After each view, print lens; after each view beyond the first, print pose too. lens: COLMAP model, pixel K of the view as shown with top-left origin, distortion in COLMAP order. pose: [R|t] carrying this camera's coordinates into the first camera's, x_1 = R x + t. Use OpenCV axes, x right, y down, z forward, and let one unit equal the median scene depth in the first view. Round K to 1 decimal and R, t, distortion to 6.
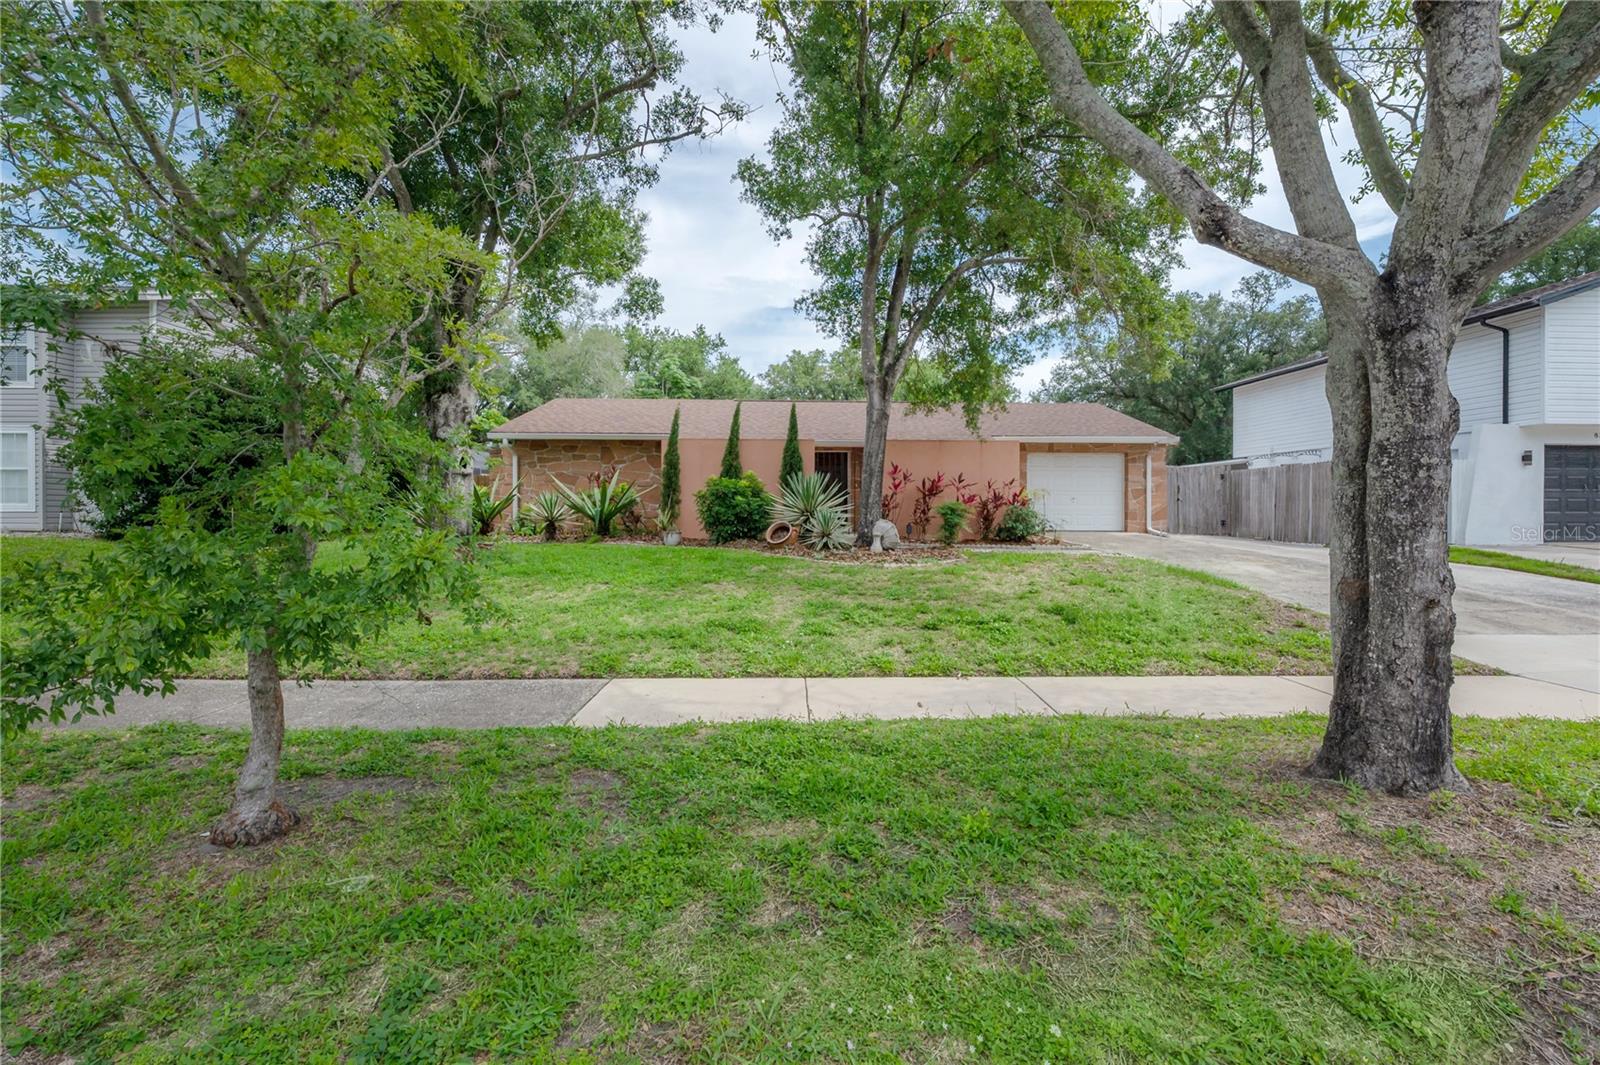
lens RADIAL K [[667.4, 0, 813.6], [0, 667.4, 498.5], [0, 0, 1]] dist [-0.000470, -0.000140]
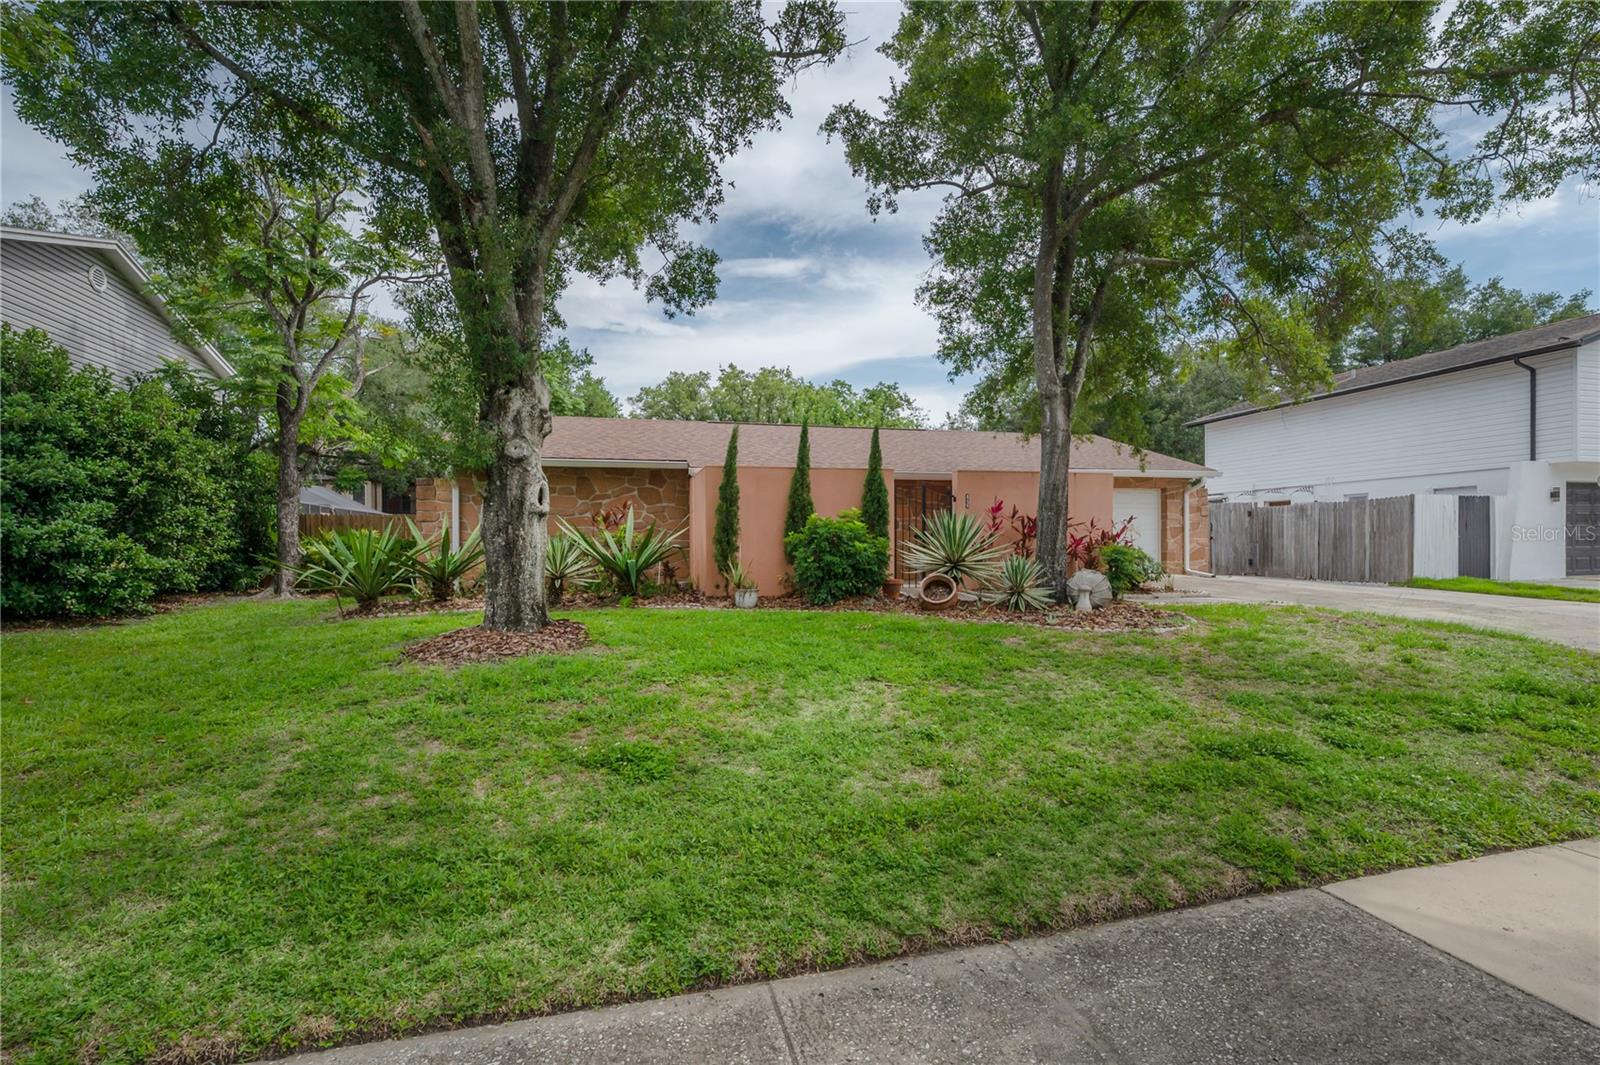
lens RADIAL K [[712.6, 0, 800.0], [0, 712.6, 532.5], [0, 0, 1]] dist [-0.000064, -0.000020]
pose [[0.973987, -0.009415, 0.226406, -0.309011], [0.011321, 0.999911, -0.007121, -0.007207], [-0.226319, 0.009499, 0.974007, 0.191539]]
